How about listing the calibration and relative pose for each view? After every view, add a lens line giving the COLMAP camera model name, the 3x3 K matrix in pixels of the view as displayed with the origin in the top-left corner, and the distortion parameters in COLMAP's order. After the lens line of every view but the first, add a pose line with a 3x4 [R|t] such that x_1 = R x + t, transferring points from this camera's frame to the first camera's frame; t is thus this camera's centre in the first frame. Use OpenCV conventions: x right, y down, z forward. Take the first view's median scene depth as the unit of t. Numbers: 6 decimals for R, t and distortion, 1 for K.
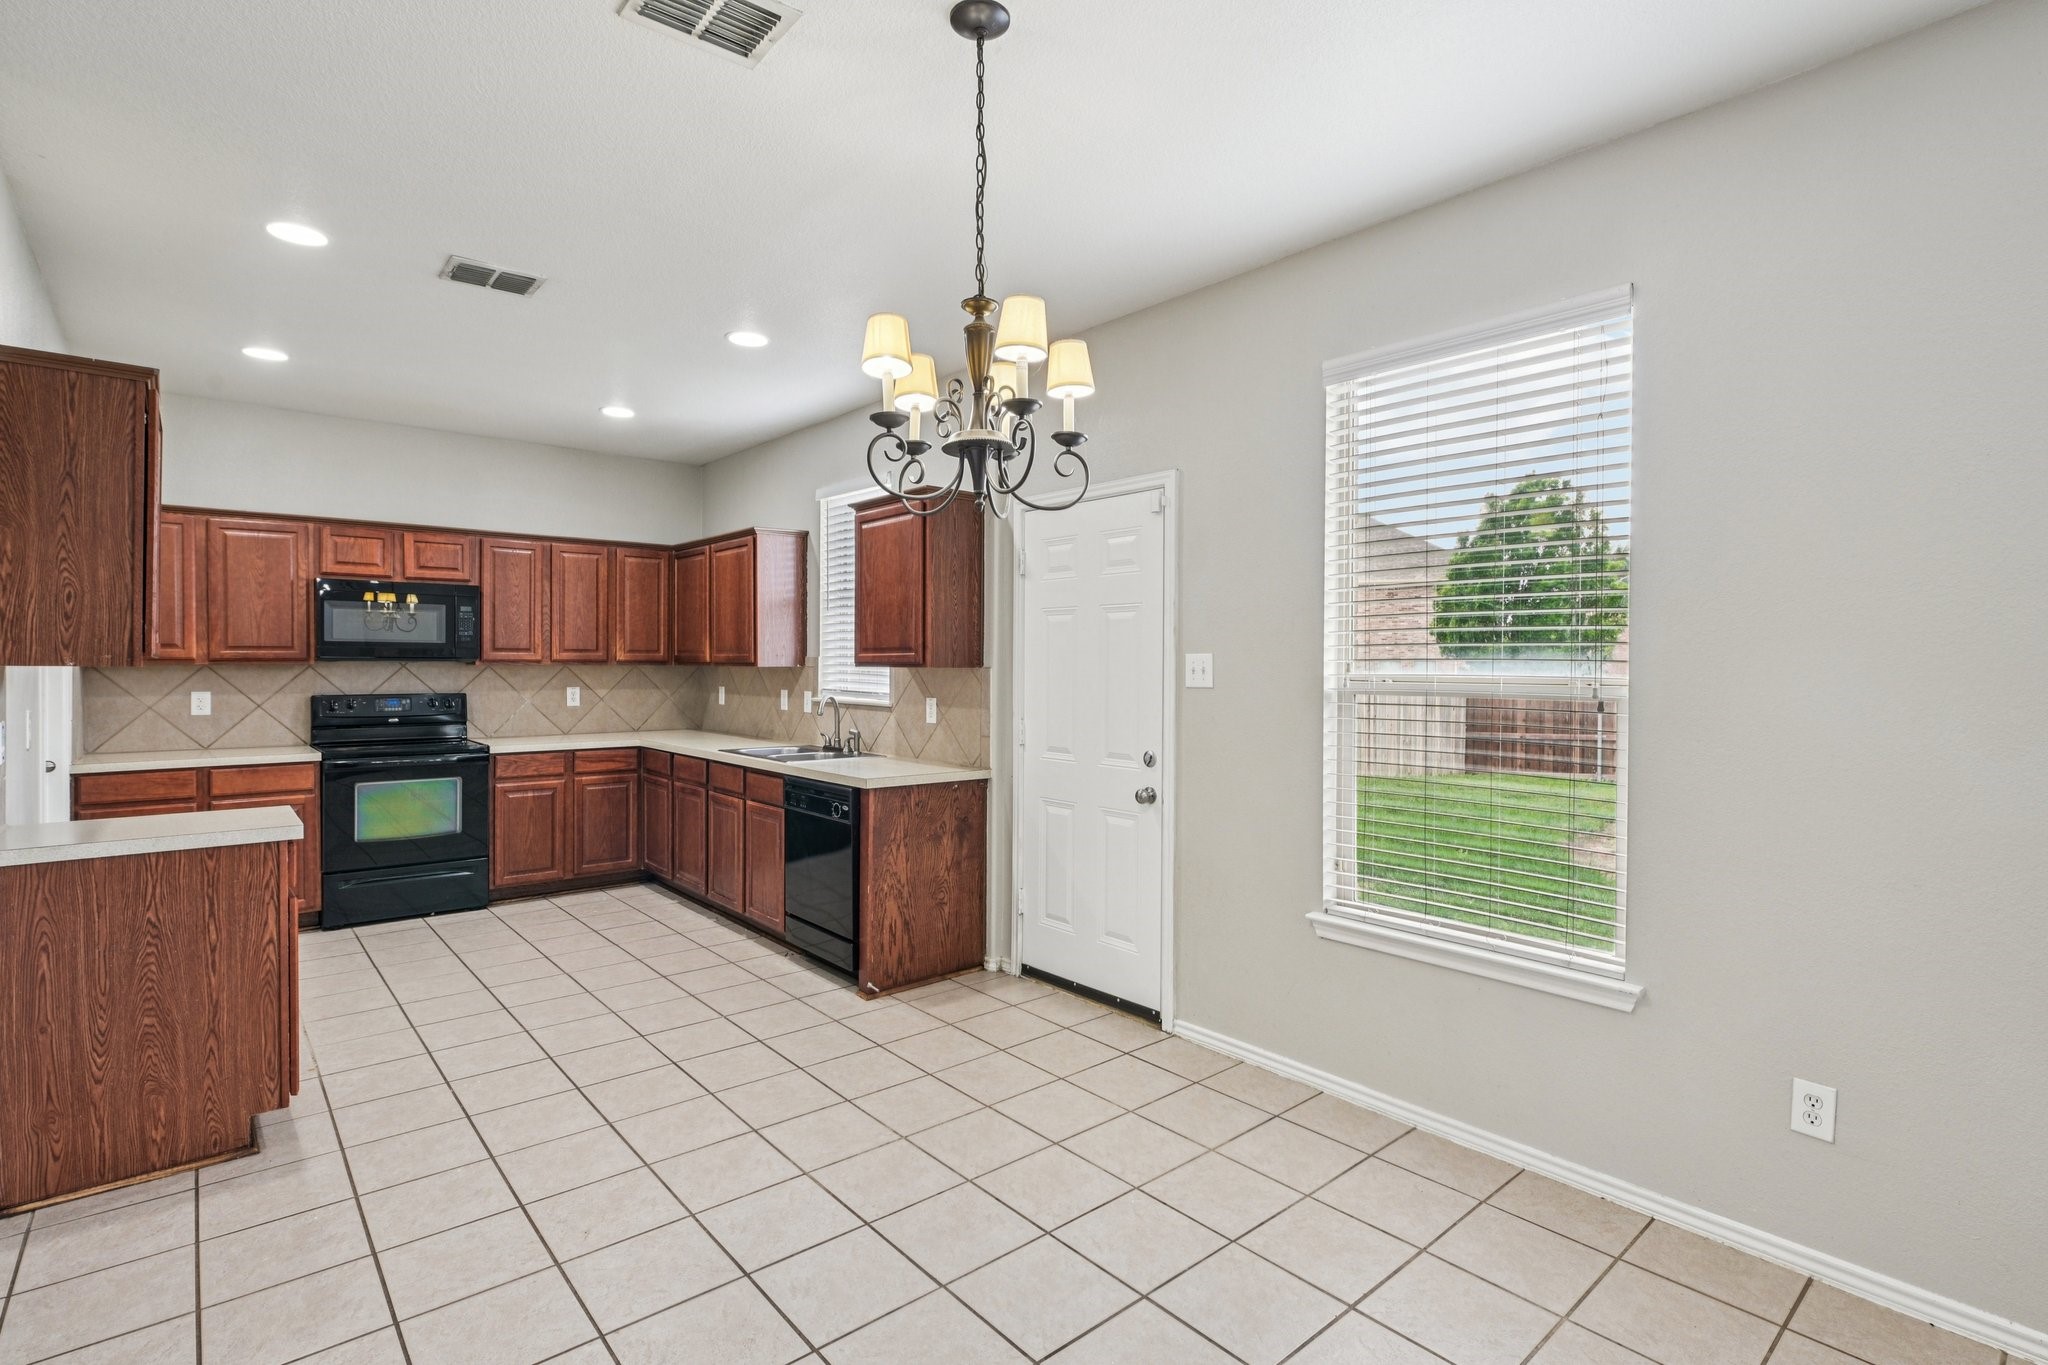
lens RADIAL K [[971.6, 0, 1025.9], [0, 971.6, 670.3], [0, 0, 1]] dist [-0.008187, 0.000317]
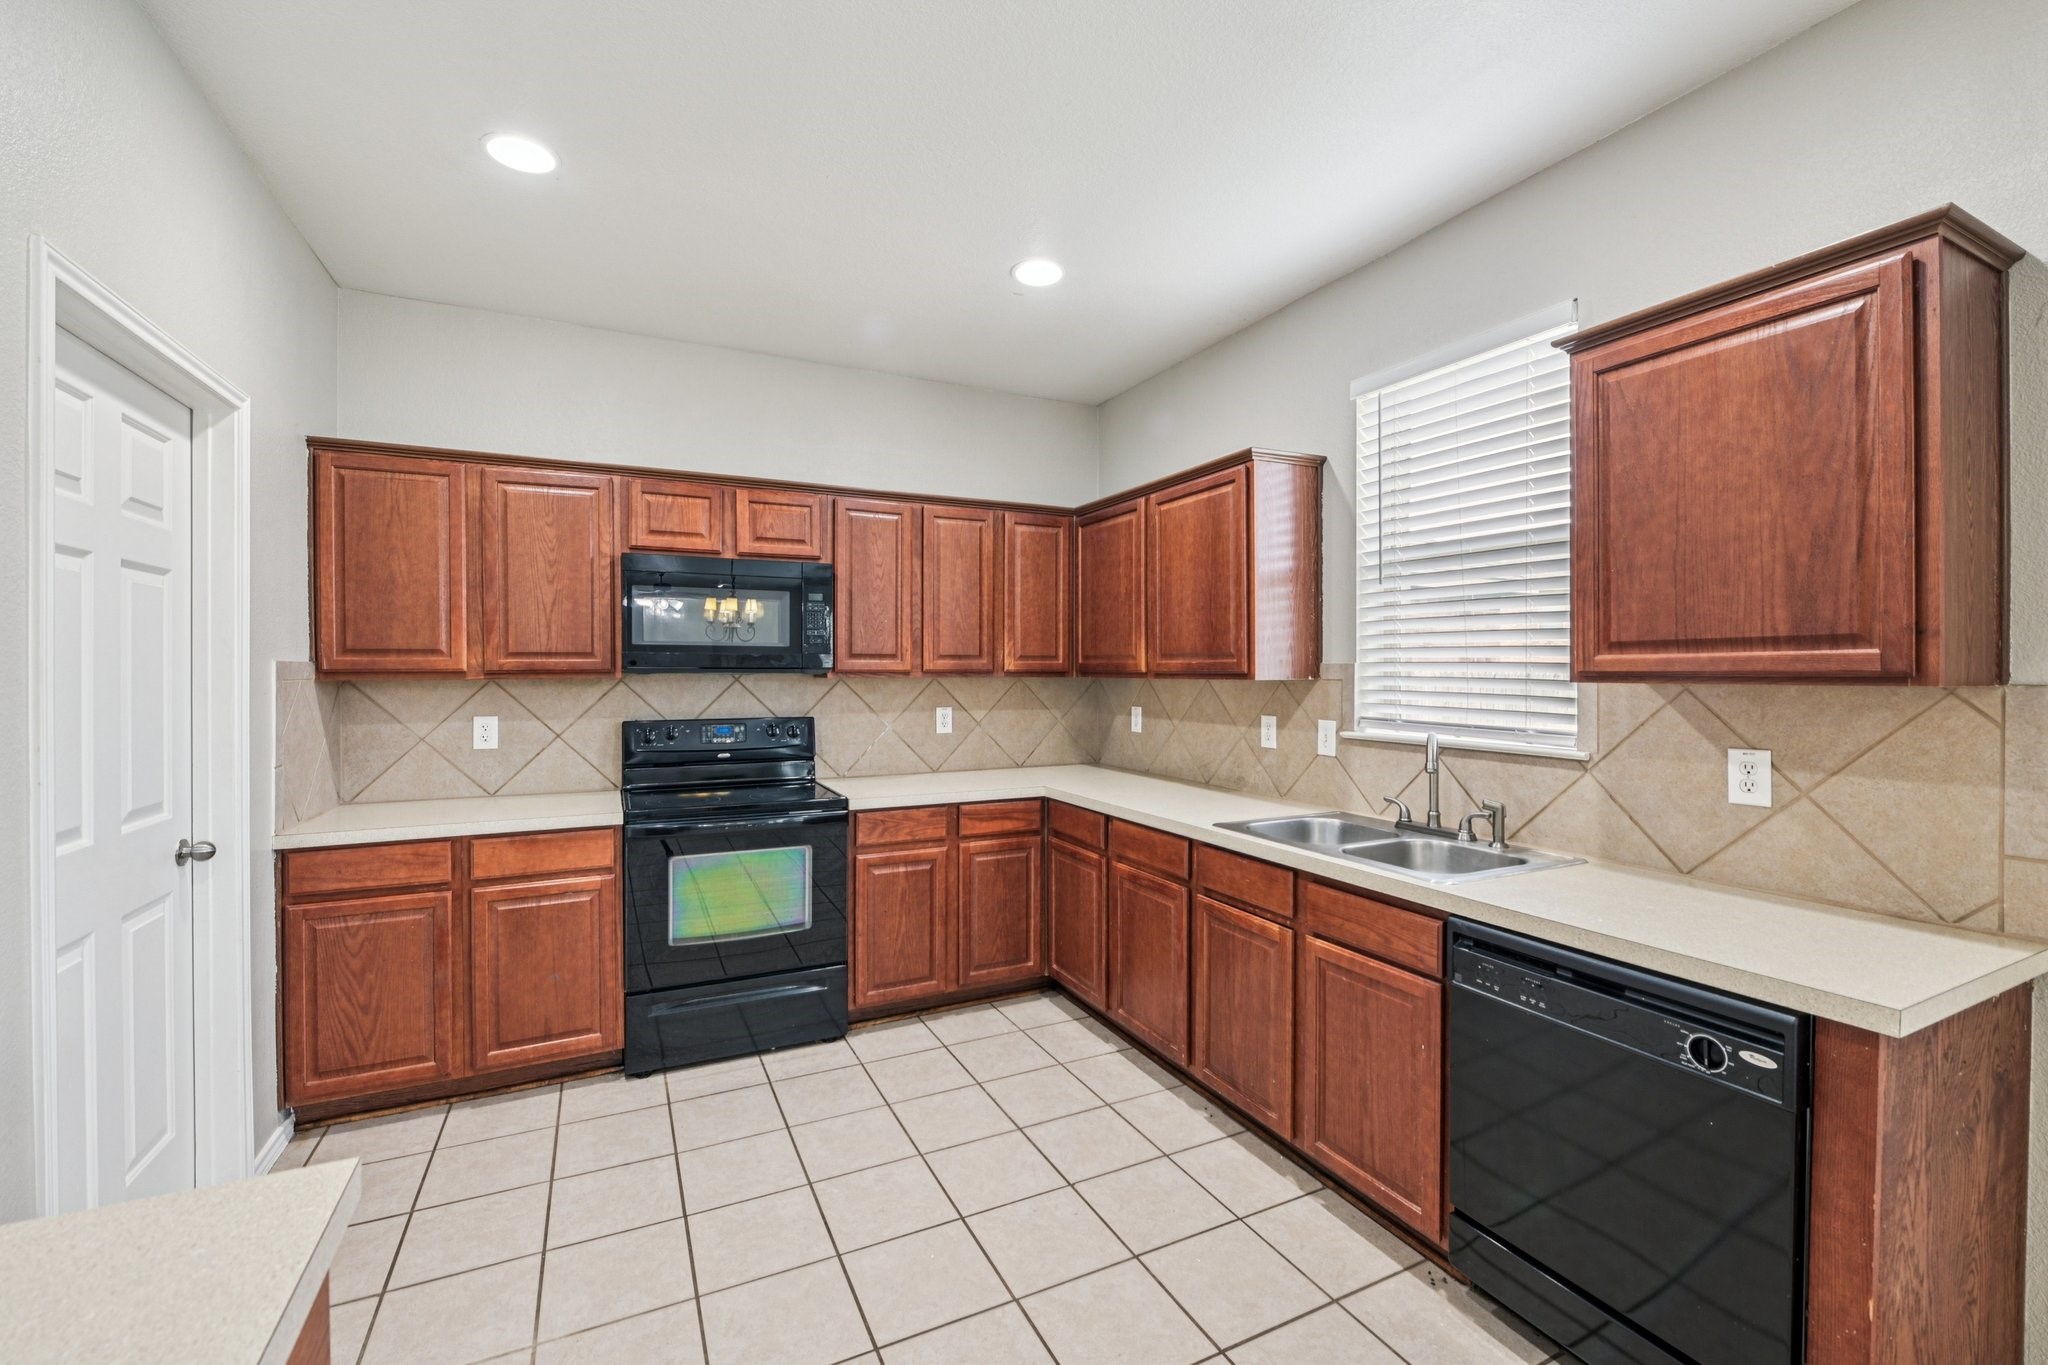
lens RADIAL K [[846.4, 0, 1021.6], [0, 846.4, 673.8], [0, 0, 1]] dist [-0.013821, -0.000065]
pose [[0.965962, -0.003319, -0.258664, -0.288563], [0.001949, 0.999983, -0.005551, -0.005198], [0.258677, 0.004858, 0.965952, 0.469121]]
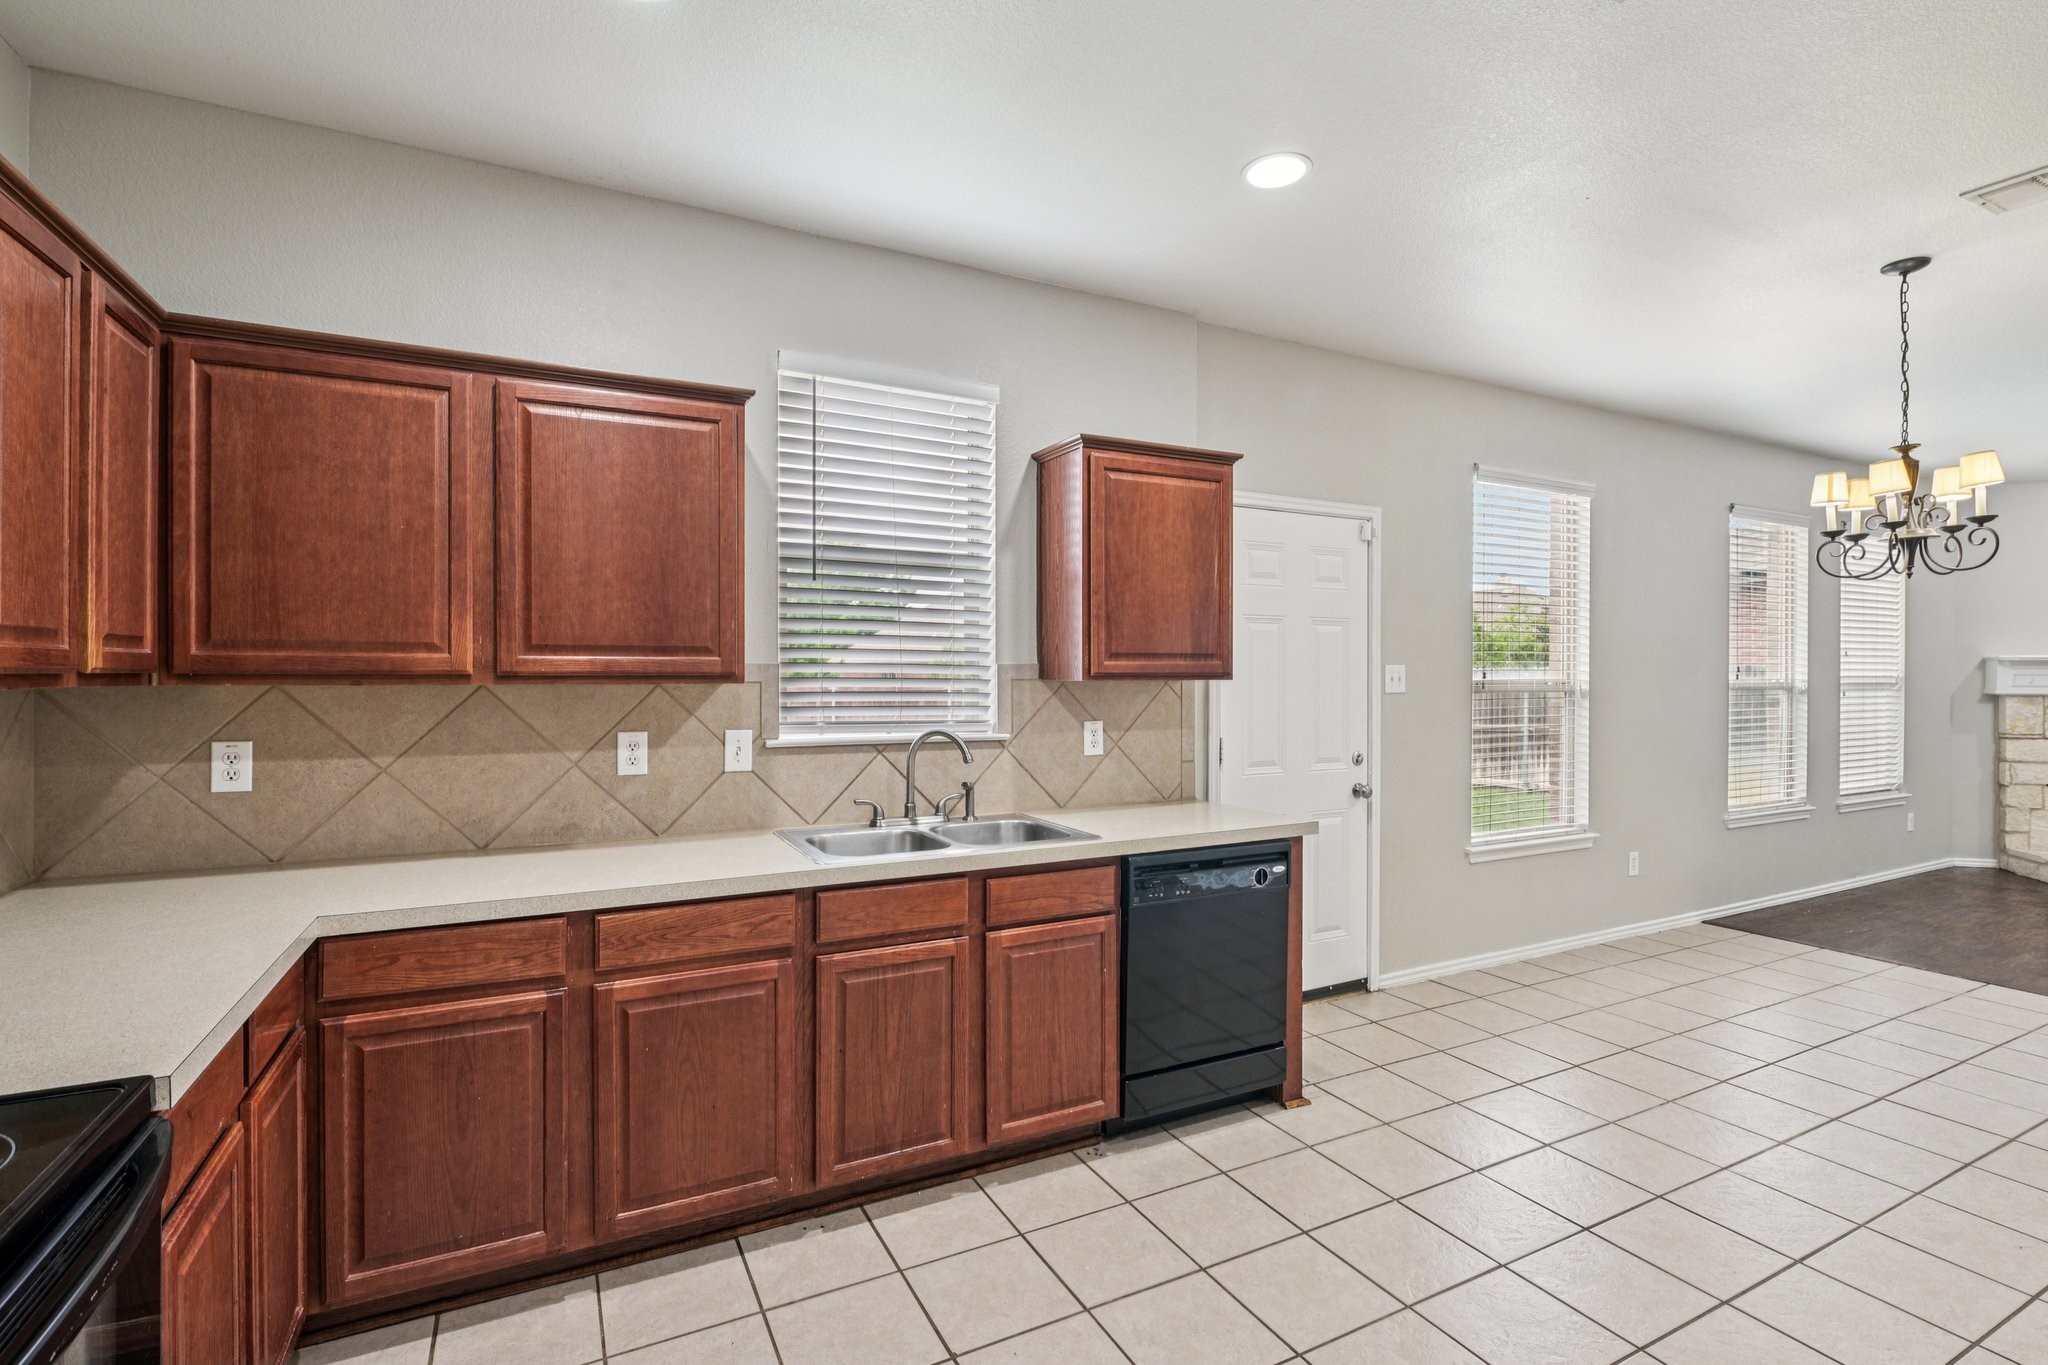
lens RADIAL K [[943.6, 0, 1024.0], [0, 943.6, 682.5], [0, 0, 1]] dist [-0.009130, -0.000261]
pose [[0.238496, -0.014520, 0.971035, -0.713838], [0.007487, 0.999886, 0.013112, -0.009591], [-0.971115, 0.004143, 0.238577, 0.778490]]
